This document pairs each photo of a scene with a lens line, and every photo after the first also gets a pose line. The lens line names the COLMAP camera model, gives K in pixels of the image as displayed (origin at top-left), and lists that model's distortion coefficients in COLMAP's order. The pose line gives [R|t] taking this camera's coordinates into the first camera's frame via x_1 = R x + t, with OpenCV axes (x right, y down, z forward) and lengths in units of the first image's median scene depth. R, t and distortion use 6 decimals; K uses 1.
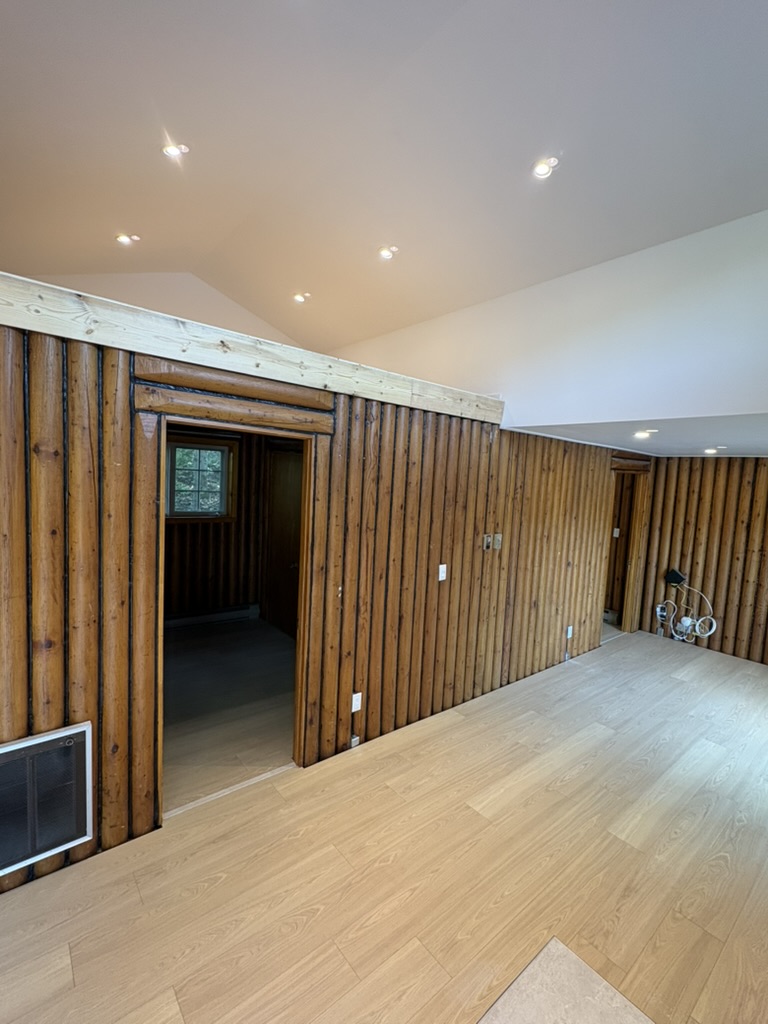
lens RADIAL K [[459.5, 0, 384.0], [0, 459.5, 512.0], [0, 0, 1]] dist [-0.001485, -0.000073]
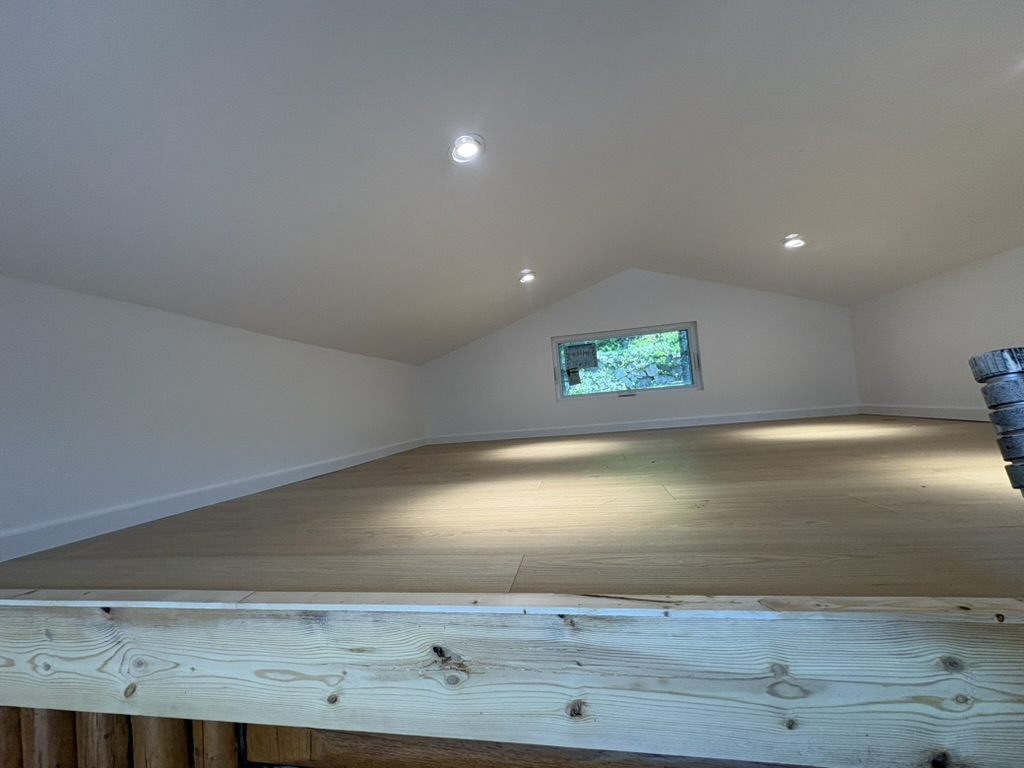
lens RADIAL K [[395.9, 0, 512.0], [0, 395.9, 384.0], [0, 0, 1]] dist [0.001235, 0.000069]
pose [[0.639638, -0.140946, -0.755644, -0.089297], [0.064436, 0.989417, -0.130007, -0.412249], [0.765971, 0.034467, 0.641951, 0.713269]]
